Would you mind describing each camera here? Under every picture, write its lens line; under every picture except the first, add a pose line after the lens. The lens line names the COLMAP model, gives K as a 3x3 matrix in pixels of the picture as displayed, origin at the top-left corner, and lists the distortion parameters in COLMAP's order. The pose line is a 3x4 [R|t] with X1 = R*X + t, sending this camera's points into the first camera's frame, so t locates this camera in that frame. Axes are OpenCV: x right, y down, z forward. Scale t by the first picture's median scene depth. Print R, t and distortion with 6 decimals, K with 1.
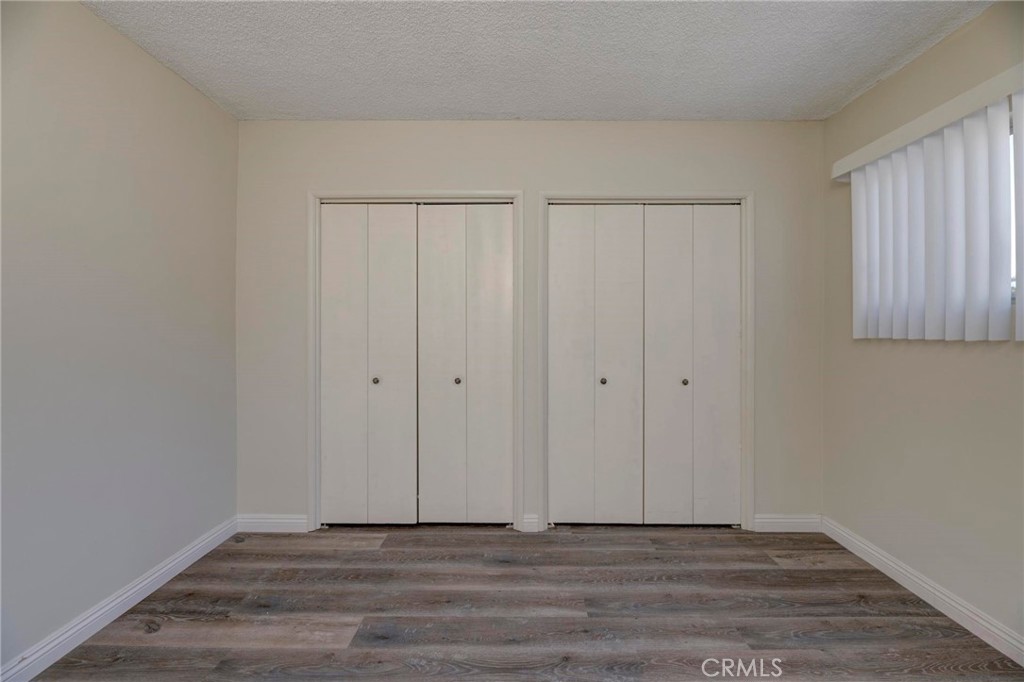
lens RADIAL K [[420.1, 0, 507.4], [0, 420.1, 334.5], [0, 0, 1]] dist [0.000117, -0.005062]
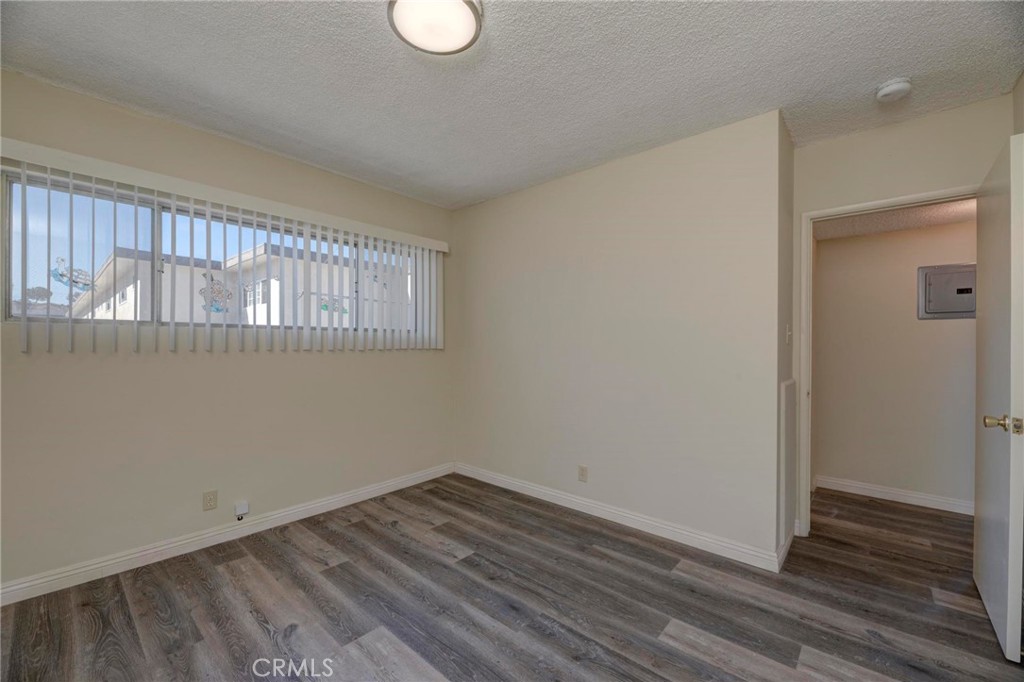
lens RADIAL K [[410.7, 0, 512.0], [0, 410.7, 341.0], [0, 0, 1]] dist [-0.000501, -0.003913]
pose [[-0.760074, -0.000862, 0.649836, -0.555409], [0.002080, 0.999991, 0.003760, -0.024667], [-0.649833, 0.004210, -0.760065, 0.982440]]
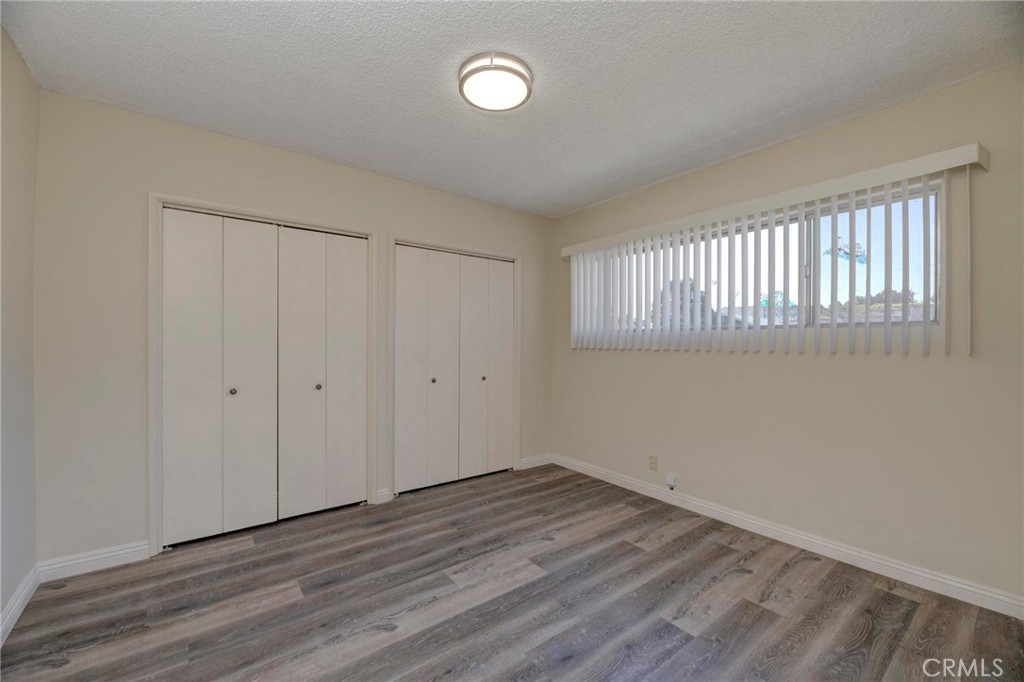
lens RADIAL K [[420.6, 0, 509.4], [0, 420.6, 351.2], [0, 0, 1]] dist [-0.013971, -0.000479]
pose [[0.787246, -0.008225, 0.616584, -0.514480], [0.001177, 0.999929, 0.011837, 0.001378], [-0.616638, -0.008593, 0.787200, -0.271844]]
